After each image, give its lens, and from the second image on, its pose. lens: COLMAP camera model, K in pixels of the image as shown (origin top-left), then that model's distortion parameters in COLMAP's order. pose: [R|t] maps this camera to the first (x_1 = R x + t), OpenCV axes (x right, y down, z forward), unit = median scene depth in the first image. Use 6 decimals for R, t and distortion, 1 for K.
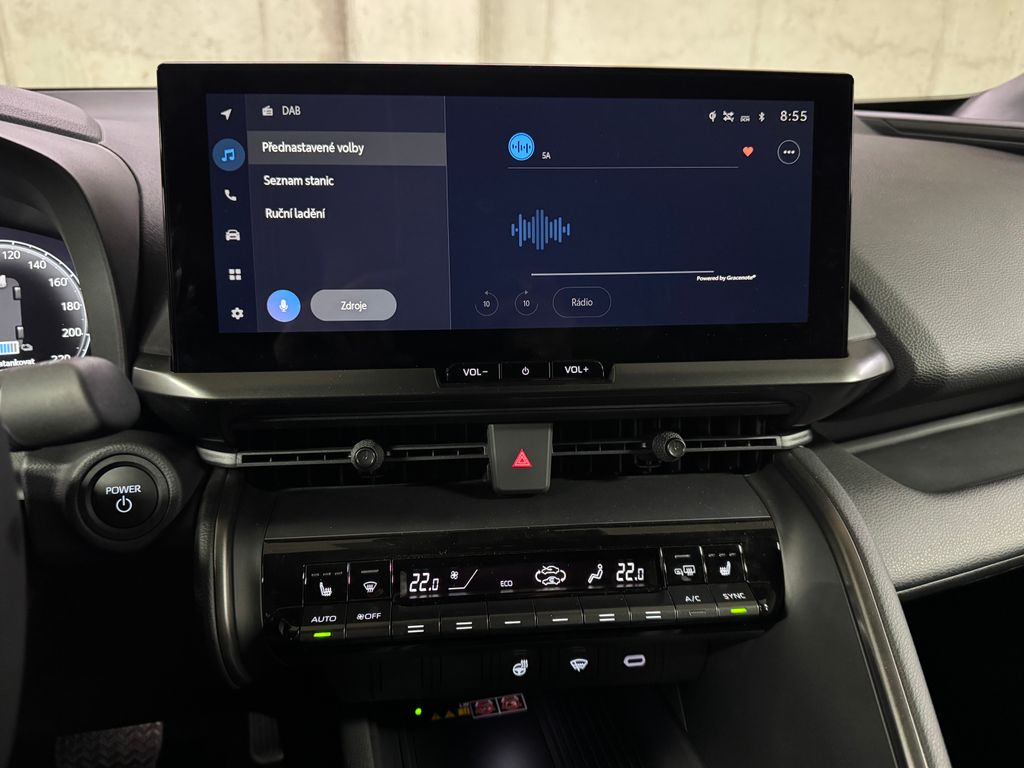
lens RADIAL K [[754.9, 0, 512.6], [0, 754.9, 389.3], [0, 0, 1]] dist [0.092008, -0.113328]
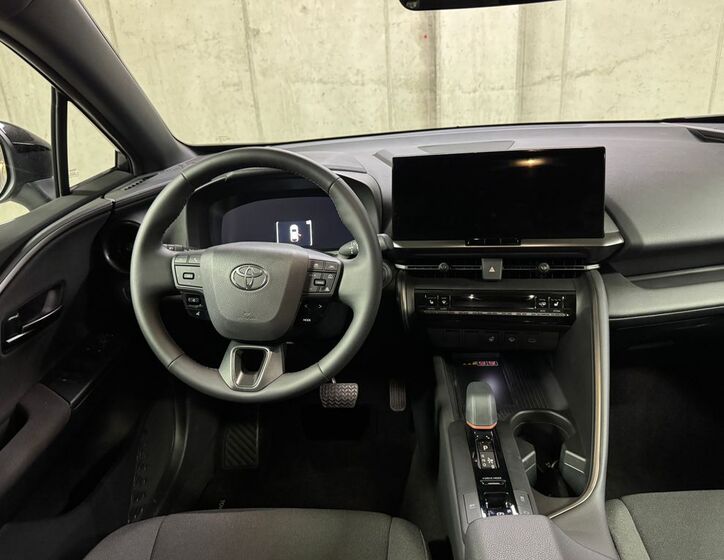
lens RADIAL K [[584.6, 0, 362.0], [0, 584.6, 280.0], [0, 0, 1]] dist [0.004219, -0.012717]
pose [[0.948953, 0.027675, -0.314200, 0.256383], [-0.031179, 0.999495, -0.006132, 0.161708], [0.313871, 0.015615, 0.949337, -1.445730]]
